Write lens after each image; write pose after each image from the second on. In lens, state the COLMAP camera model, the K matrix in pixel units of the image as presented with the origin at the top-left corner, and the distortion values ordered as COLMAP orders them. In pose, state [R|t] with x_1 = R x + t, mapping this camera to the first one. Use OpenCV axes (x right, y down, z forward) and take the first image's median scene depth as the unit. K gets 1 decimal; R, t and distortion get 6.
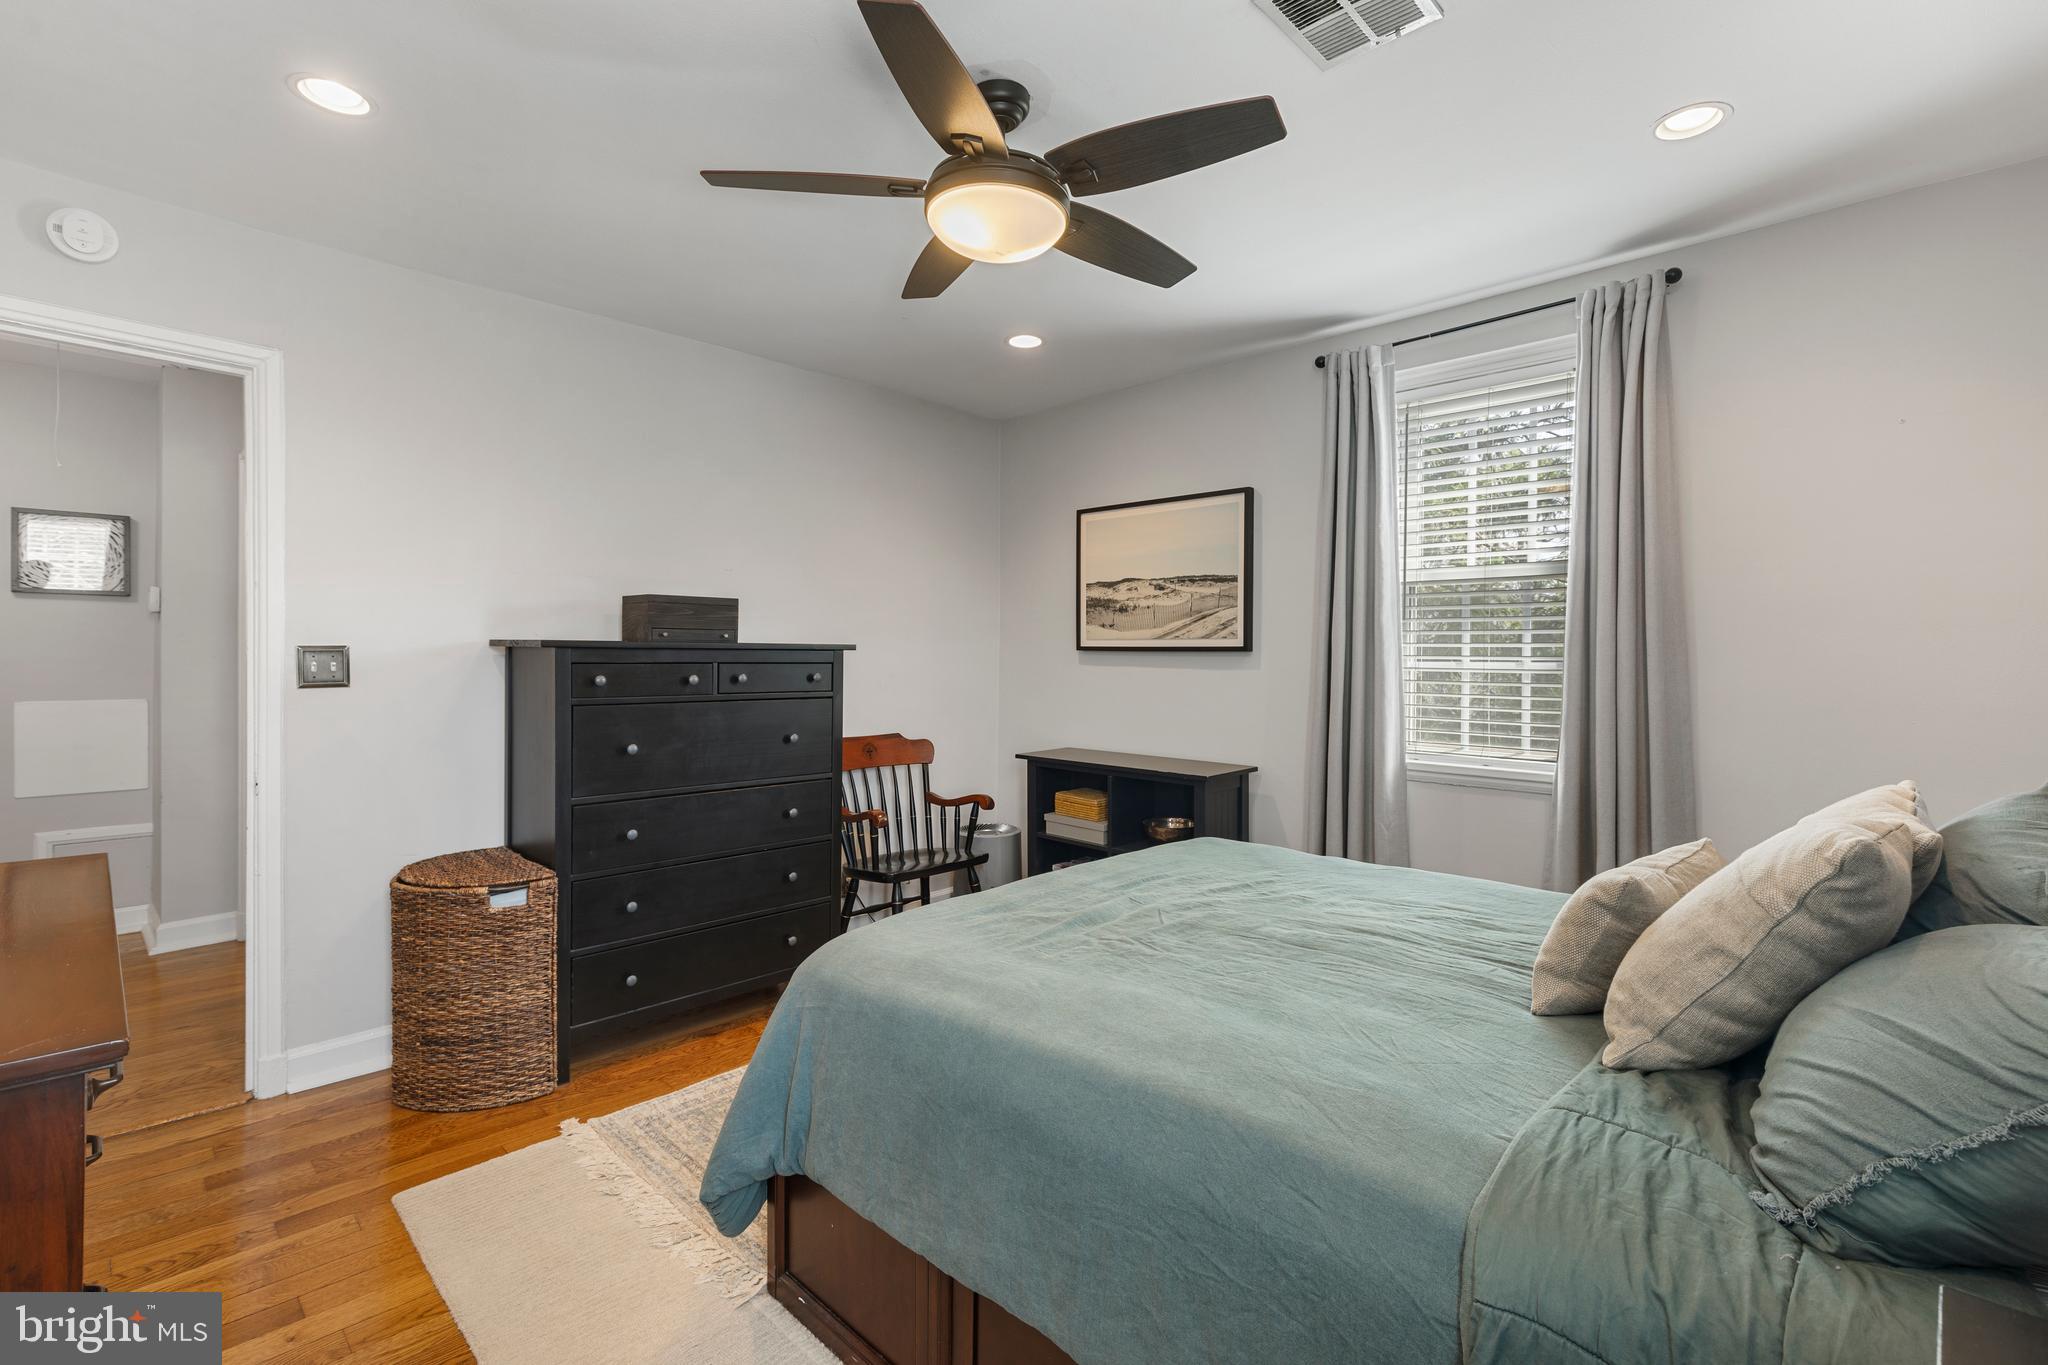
lens RADIAL K [[908.8, 0, 1020.4], [0, 908.8, 663.1], [0, 0, 1]] dist [0.000283, -0.000299]
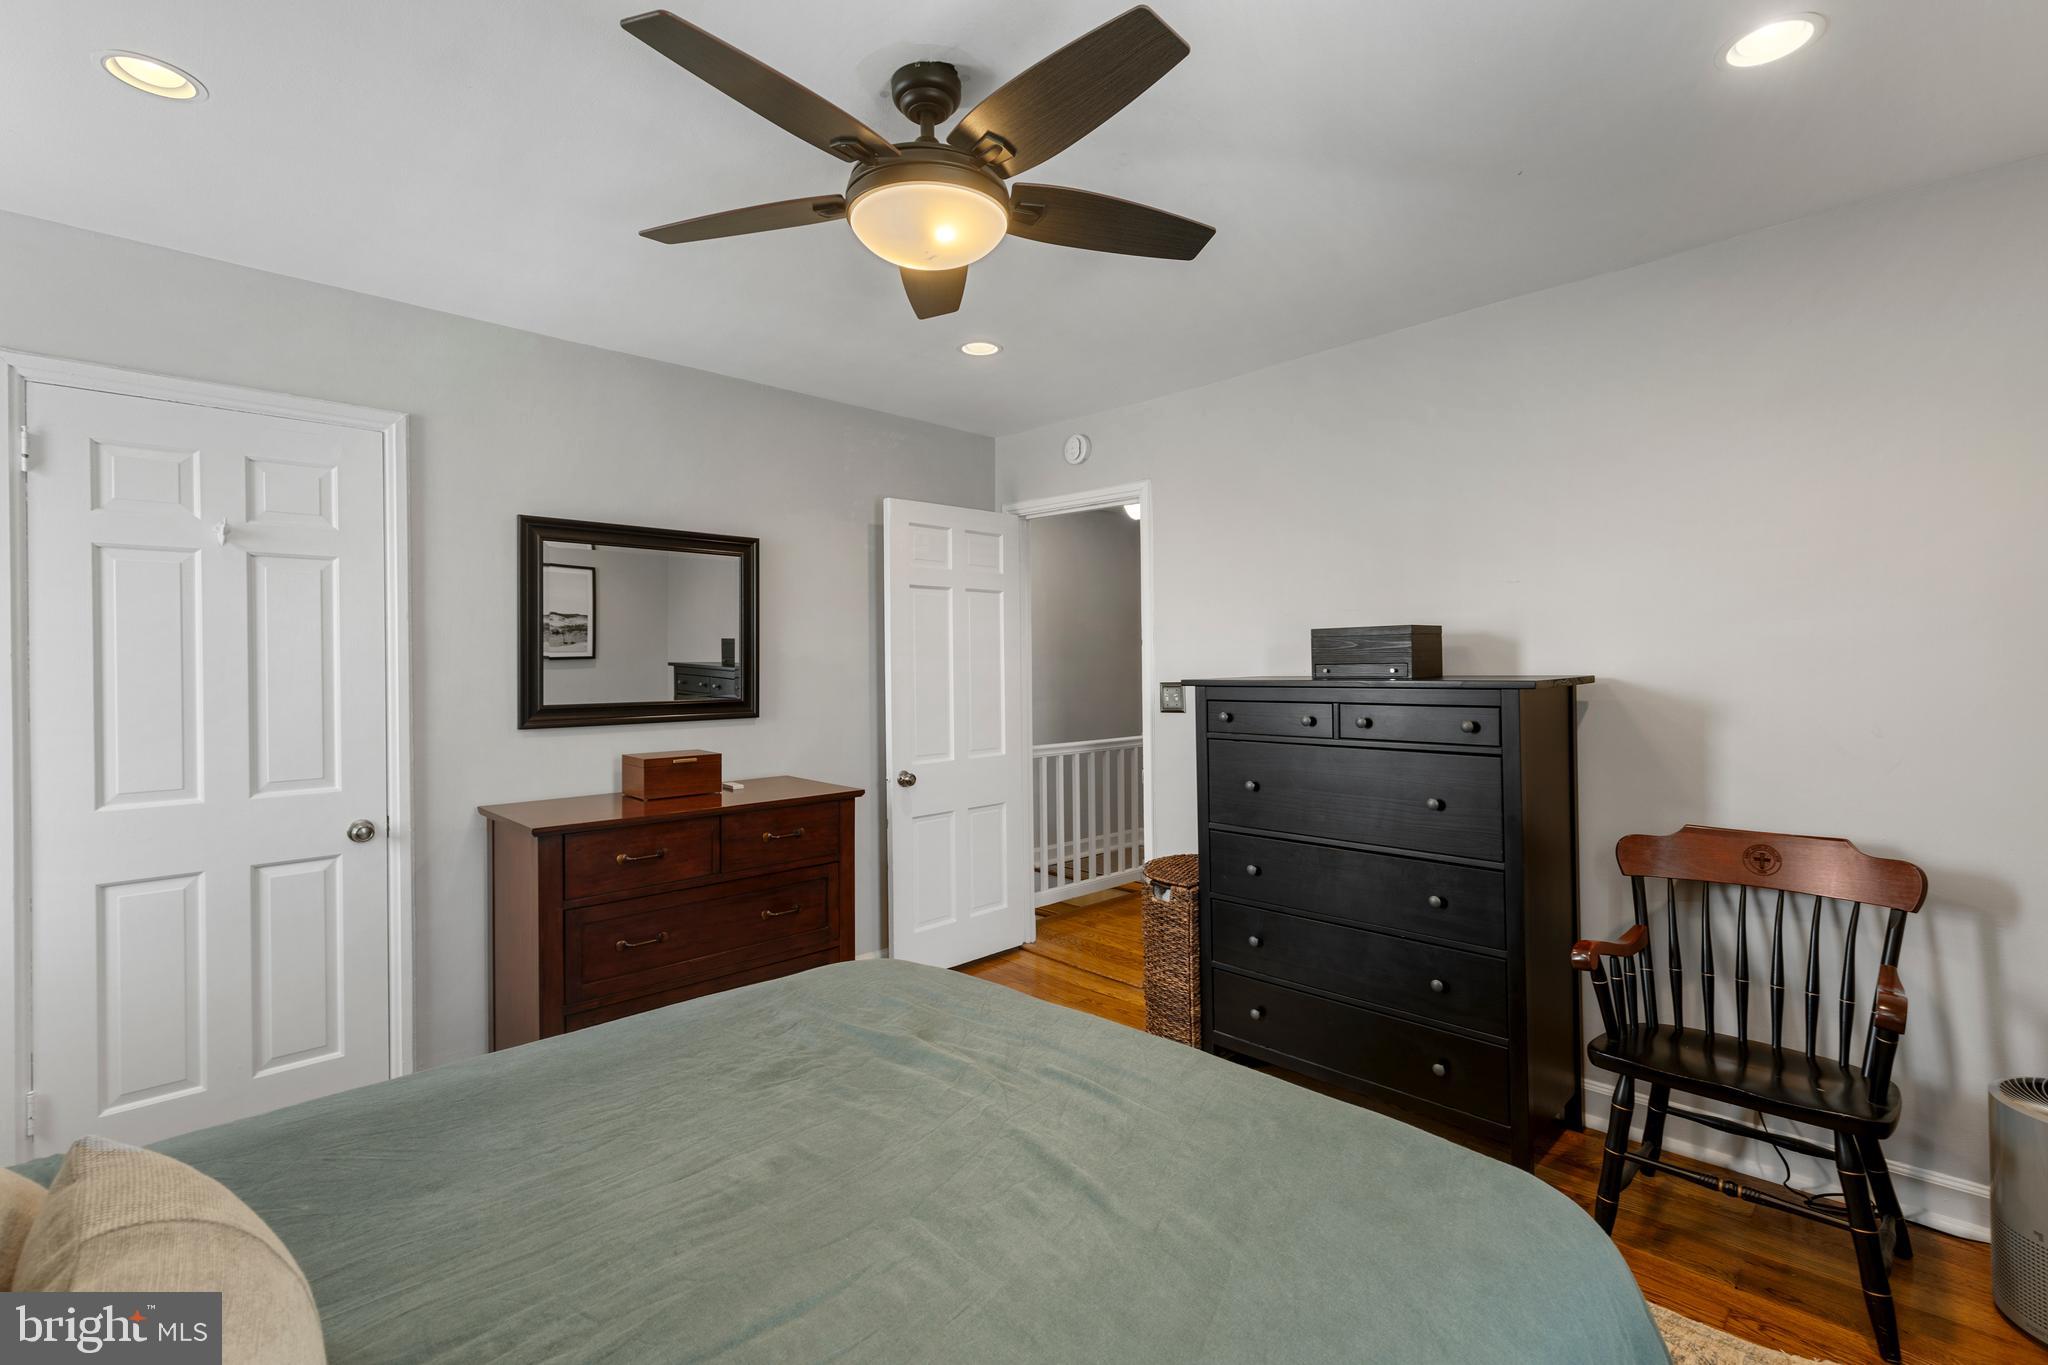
lens RADIAL K [[908.8, 0, 1006.1], [0, 908.8, 672.9], [0, 0, 1]] dist [0.000283, -0.000299]
pose [[-0.051337, -0.001635, -0.998680, 0.627567], [0.005311, 0.999984, -0.001911, -0.032162], [0.998667, -0.005402, -0.051327, 0.819443]]
